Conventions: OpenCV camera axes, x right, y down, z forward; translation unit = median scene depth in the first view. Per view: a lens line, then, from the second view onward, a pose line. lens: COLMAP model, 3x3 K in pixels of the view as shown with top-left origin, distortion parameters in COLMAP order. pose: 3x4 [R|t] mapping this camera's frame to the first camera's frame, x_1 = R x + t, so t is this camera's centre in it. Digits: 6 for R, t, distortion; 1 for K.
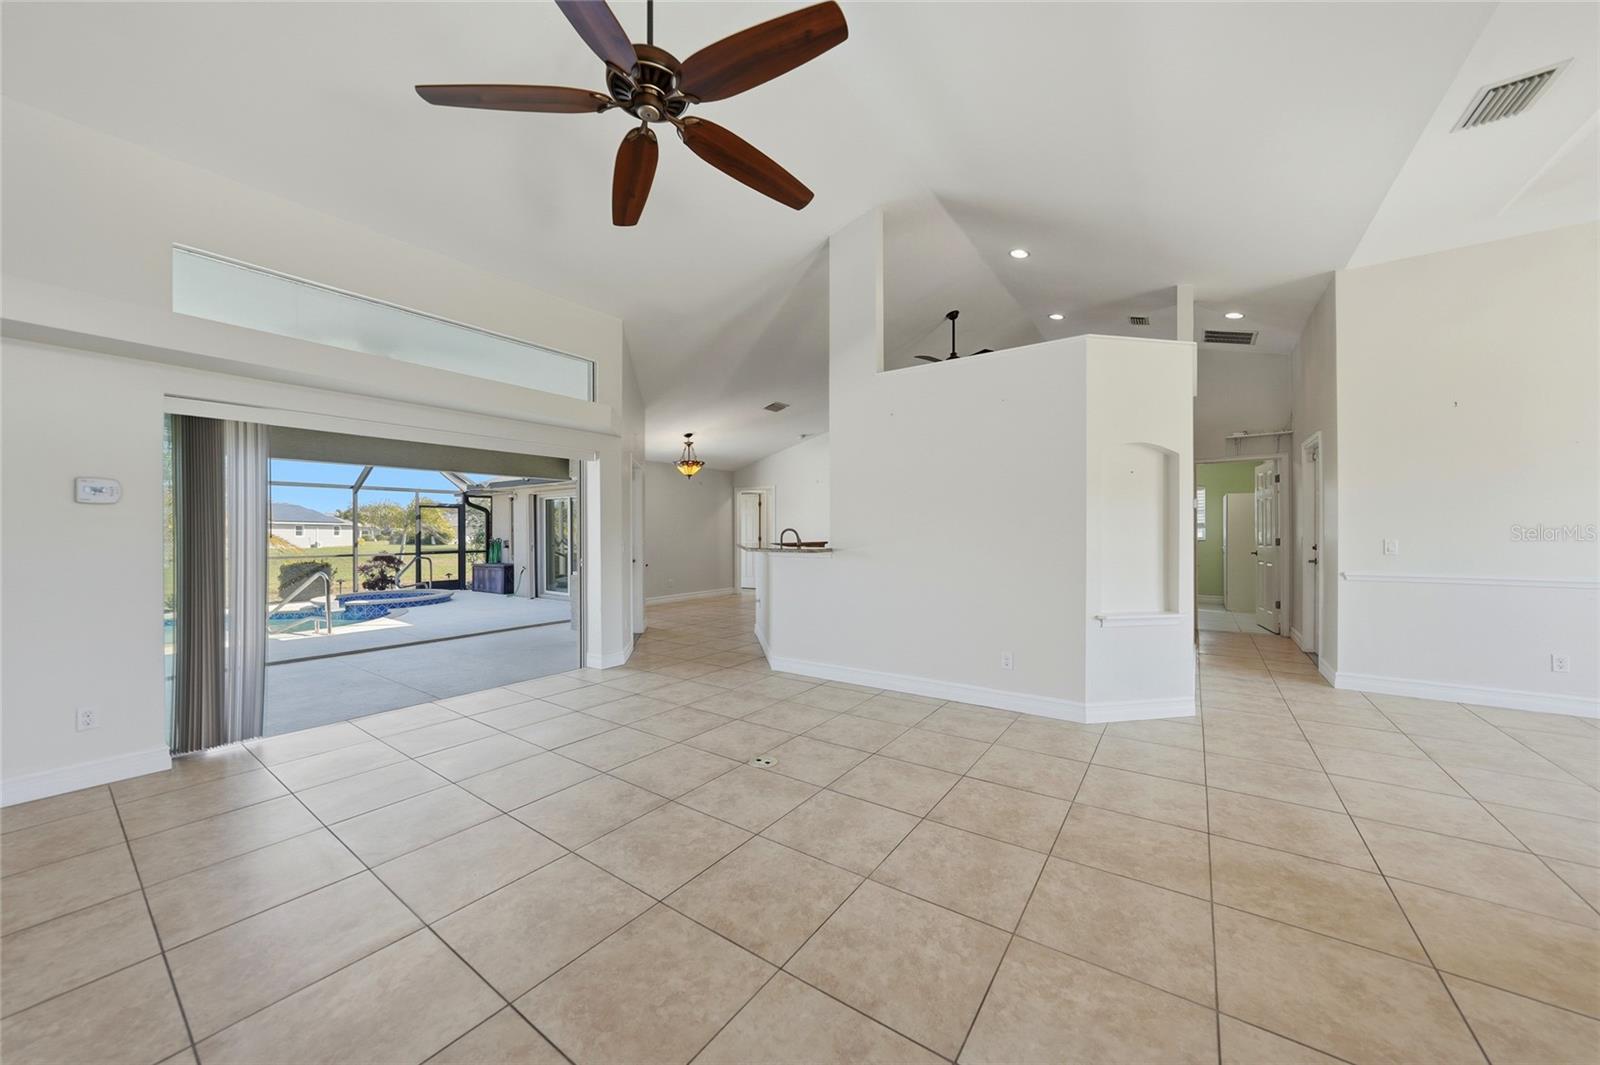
lens RADIAL K [[560.7, 0, 798.8], [0, 560.7, 532.6], [0, 0, 1]] dist [-0.022372, 0.004675]
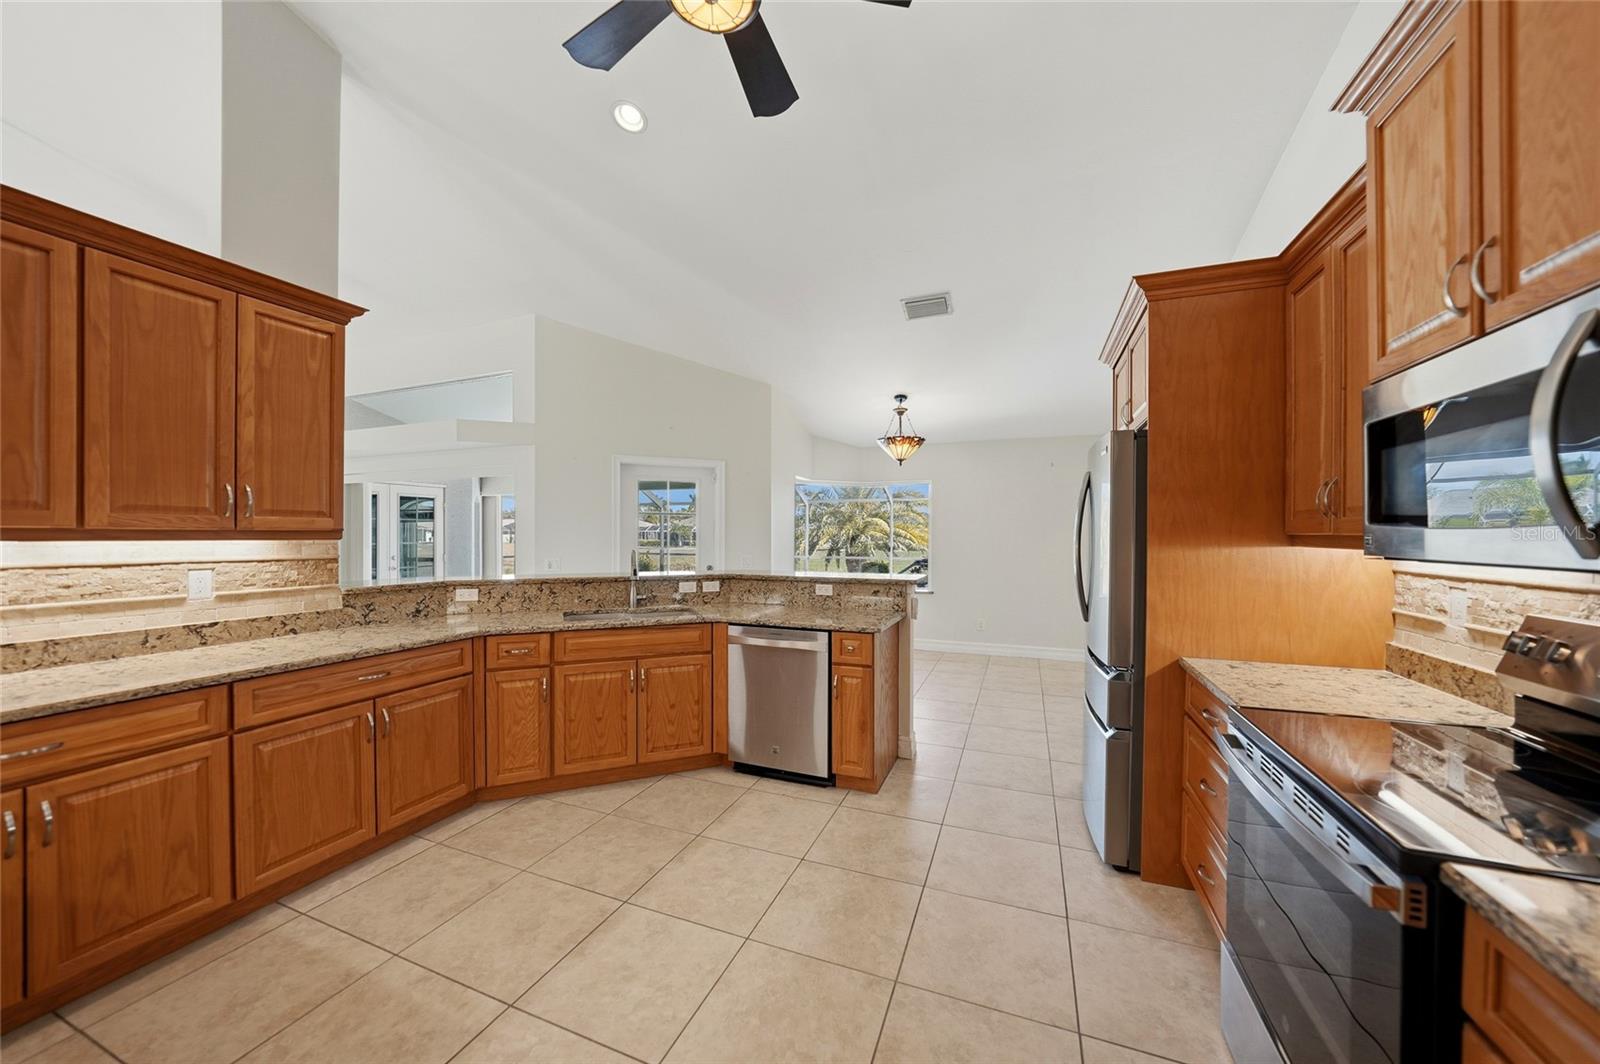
lens RADIAL K [[560.7, 0, 802.2], [0, 560.7, 536.4], [0, 0, 1]] dist [-0.022372, 0.004675]
pose [[0.225564, 0.009693, -0.974180, 0.892928], [-0.007721, 0.999937, 0.008162, -0.041010], [0.974198, 0.005680, 0.225624, 1.643782]]
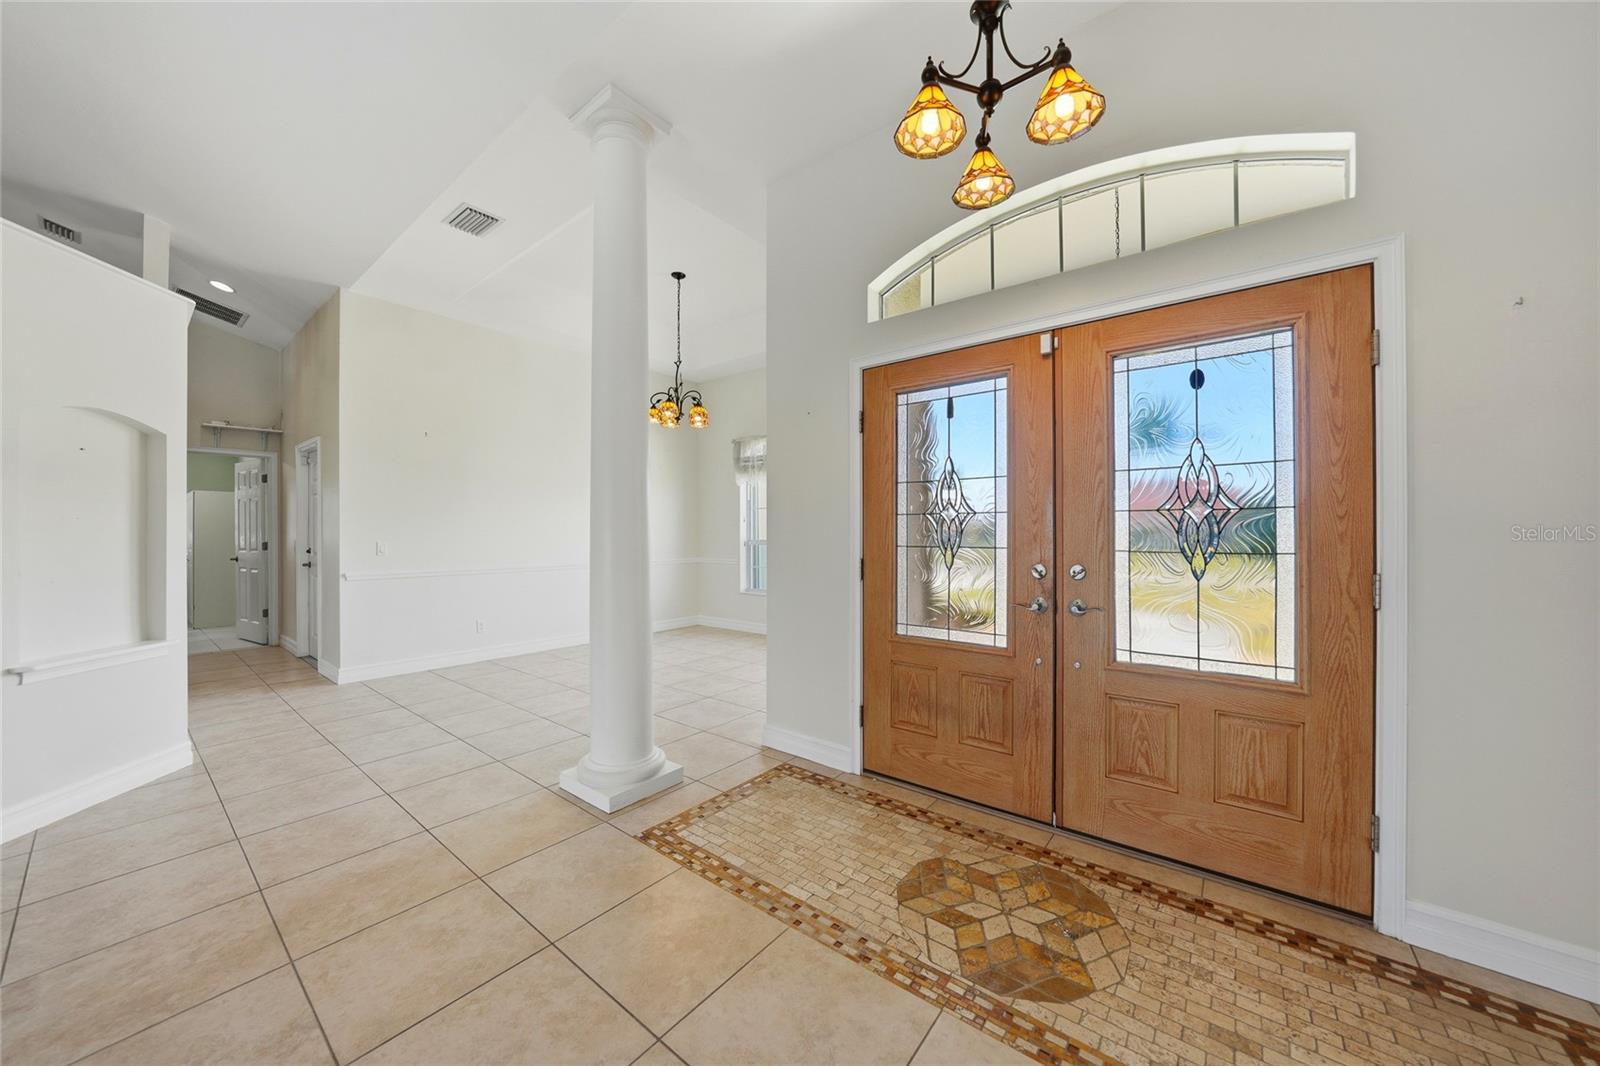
lens RADIAL K [[560.7, 0, 801.9], [0, 560.7, 532.9], [0, 0, 1]] dist [-0.022372, 0.004675]
pose [[0.049220, 0.004435, 0.998778, -0.034533], [0.001765, 0.999988, -0.004527, 0.000268], [-0.998786, 0.001985, 0.049212, 0.070411]]
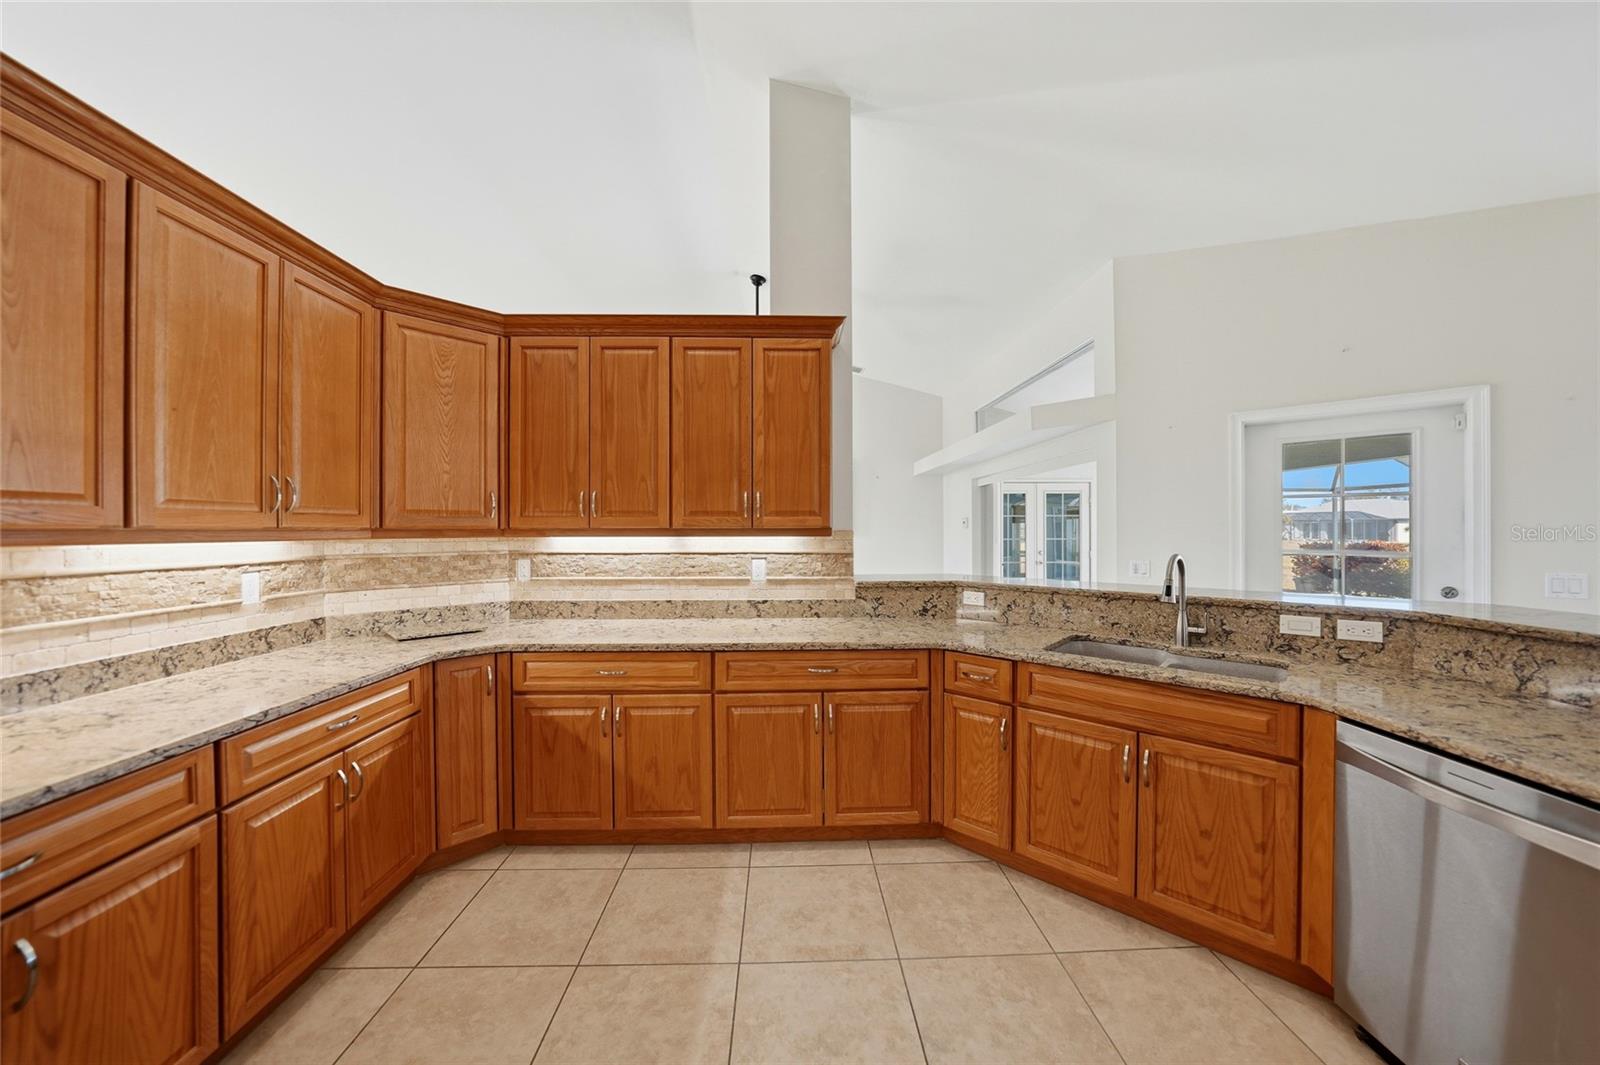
lens RADIAL K [[560.7, 0, 797.4], [0, 560.7, 529.7], [0, 0, 1]] dist [-0.022372, 0.004675]
pose [[-0.801534, 0.007455, -0.597903, 0.605784], [0.004586, 0.999970, 0.006320, -0.041000], [0.597932, 0.002323, -0.801543, 1.805478]]
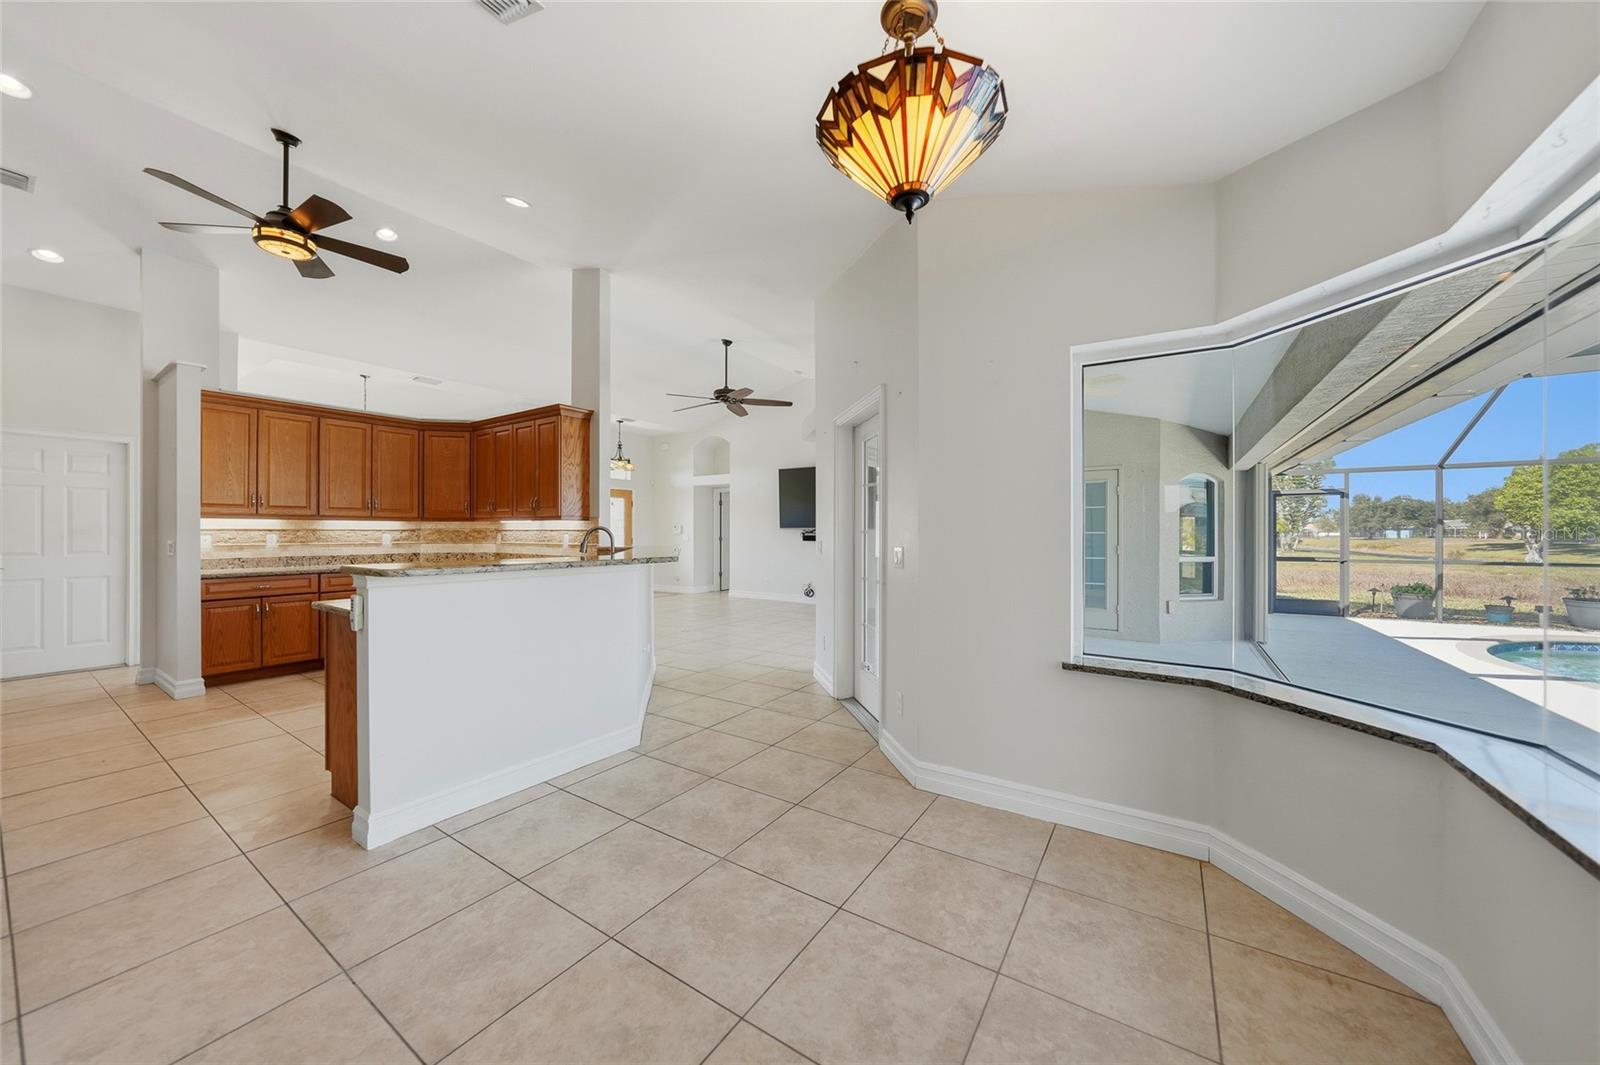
lens RADIAL K [[560.7, 0, 792.8], [0, 560.7, 533.2], [0, 0, 1]] dist [-0.022372, 0.004675]
pose [[-0.999705, 0.002409, -0.024169, -0.349585], [0.002301, 0.999987, 0.004490, -0.002761], [0.024180, 0.004433, -0.999698, 2.588627]]
